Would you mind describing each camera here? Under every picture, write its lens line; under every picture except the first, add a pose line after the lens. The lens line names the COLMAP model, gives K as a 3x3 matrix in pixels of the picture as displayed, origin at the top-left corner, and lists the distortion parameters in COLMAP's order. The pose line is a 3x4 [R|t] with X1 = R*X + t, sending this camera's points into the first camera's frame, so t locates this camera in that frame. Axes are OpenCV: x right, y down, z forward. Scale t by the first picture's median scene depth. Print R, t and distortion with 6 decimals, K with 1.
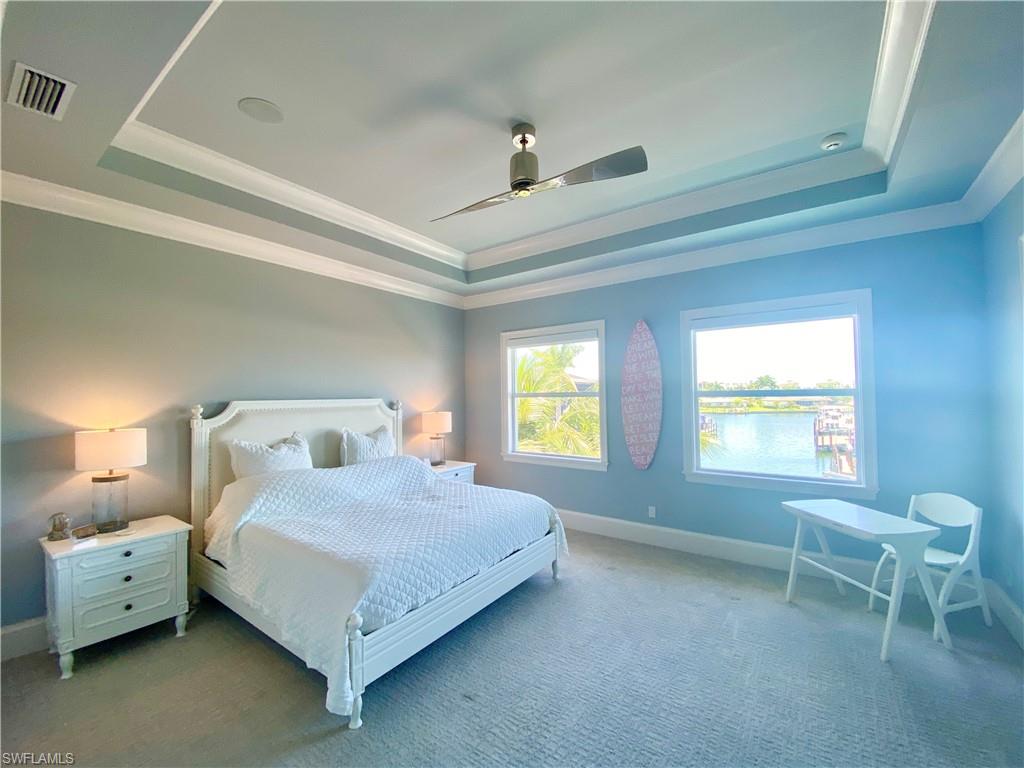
lens RADIAL K [[409.0, 0, 512.0], [0, 409.0, 384.0], [0, 0, 1]] dist [0.000676, -0.000120]
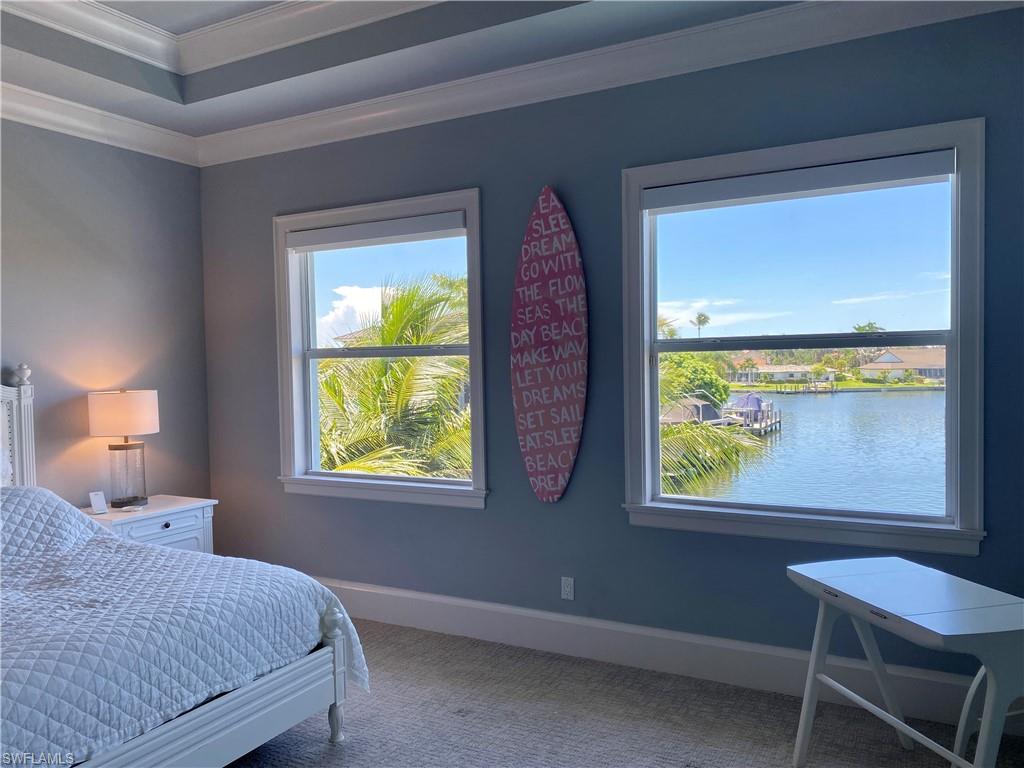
lens RADIAL K [[780.1, 0, 512.9], [0, 780.1, 395.8], [0, 0, 1]] dist [-0.007717, -0.009482]
pose [[0.991779, -0.011723, 0.127427, 0.154286], [0.002703, 0.997492, 0.070728, 0.016618], [-0.127937, -0.069802, 0.989323, 0.099120]]
